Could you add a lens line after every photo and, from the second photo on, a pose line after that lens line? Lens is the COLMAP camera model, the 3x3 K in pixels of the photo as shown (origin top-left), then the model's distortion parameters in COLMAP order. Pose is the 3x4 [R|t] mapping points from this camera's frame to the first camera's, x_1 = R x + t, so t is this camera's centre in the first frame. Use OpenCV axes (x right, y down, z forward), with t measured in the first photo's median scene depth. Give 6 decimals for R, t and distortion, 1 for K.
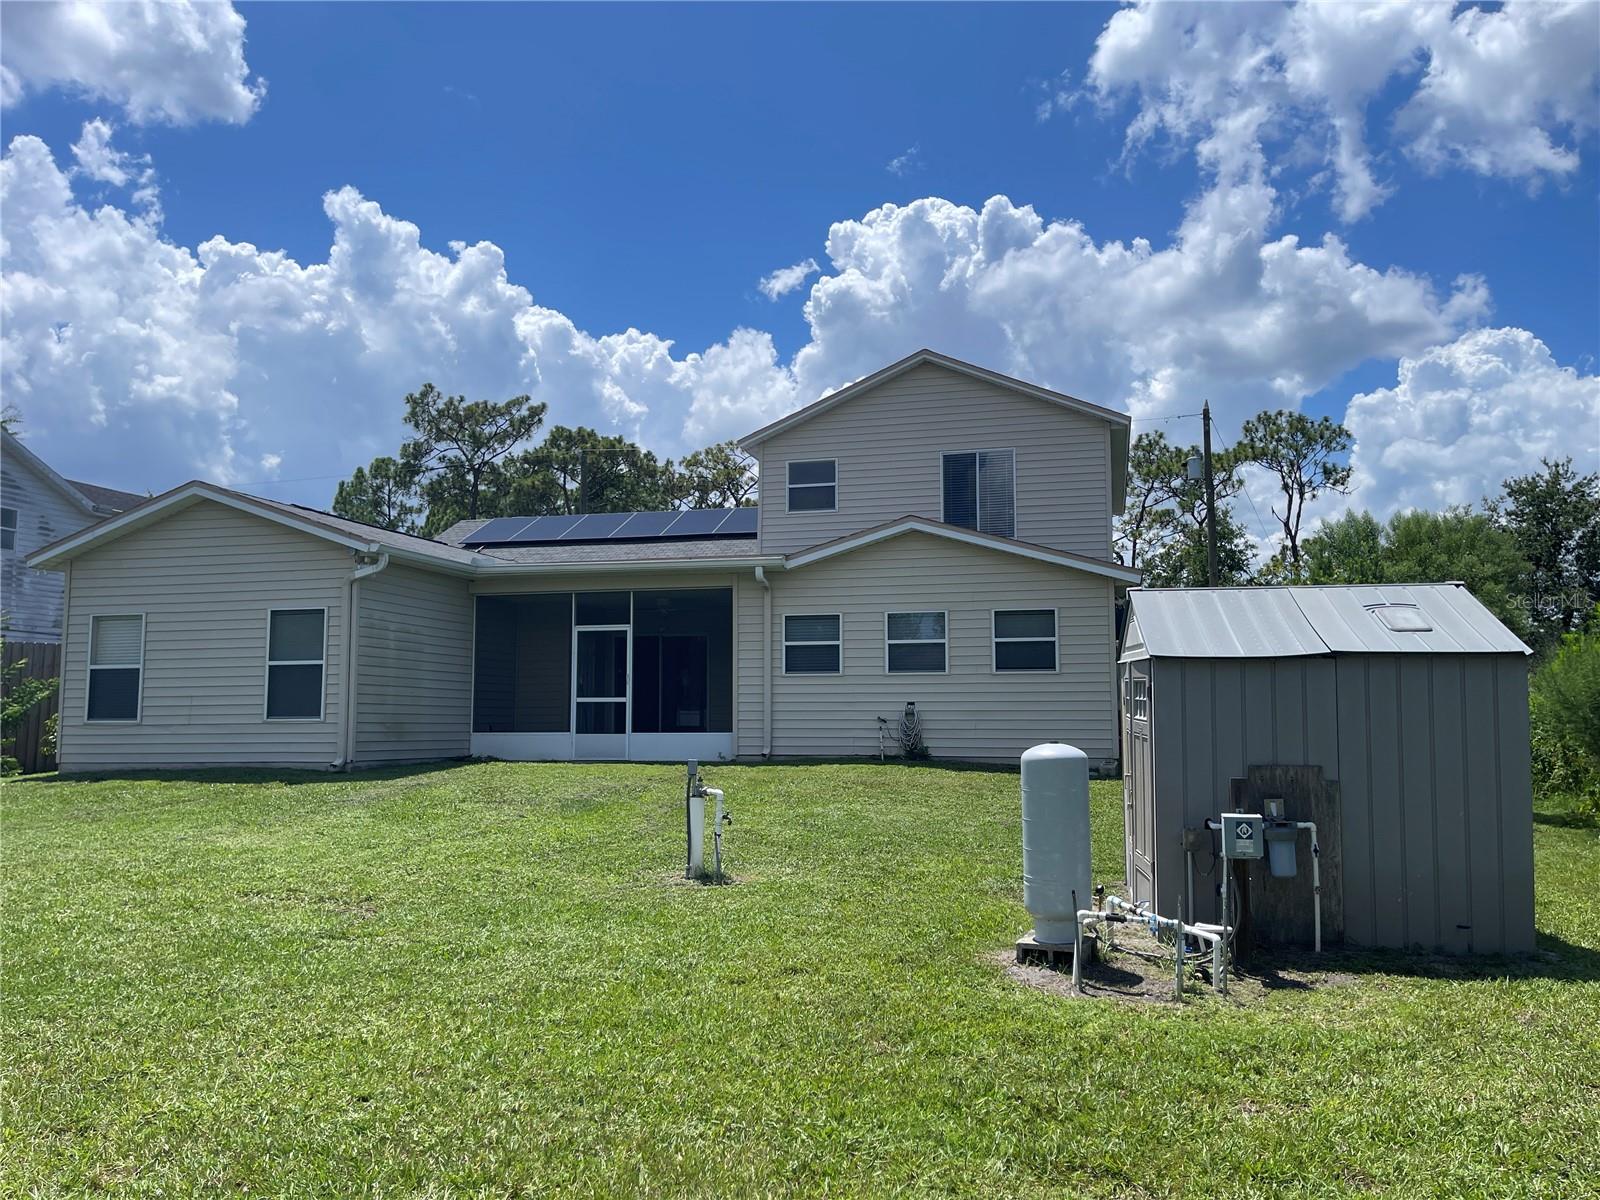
lens RADIAL K [[1213.9, 0, 812.8], [0, 1213.9, 602.7], [0, 0, 1]] dist [0.042399, -0.013345]
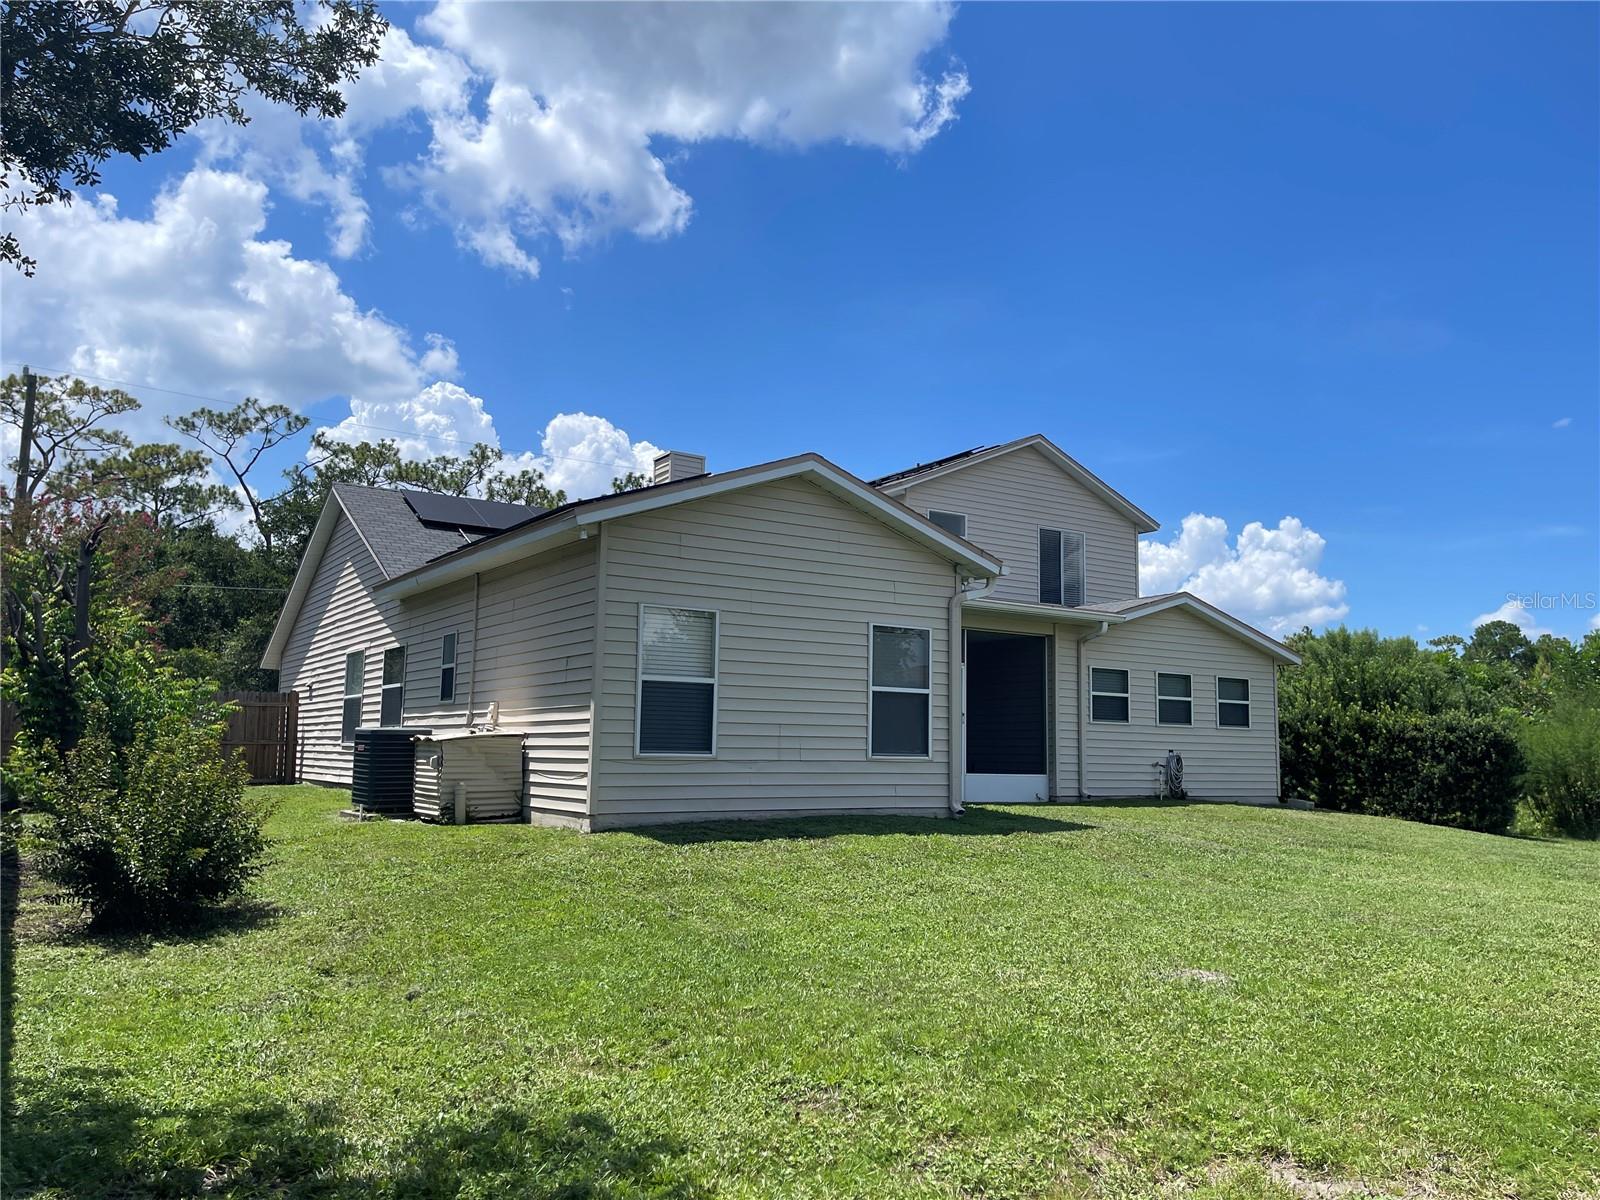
lens RADIAL K [[1213.9, 0, 810.8], [0, 1213.9, 597.2], [0, 0, 1]] dist [0.042399, -0.013345]
pose [[0.684046, 0.109245, 0.721212, -1.024555], [-0.093915, 0.993683, -0.061442, 0.040227], [-0.723368, -0.025704, 0.689984, 0.439709]]
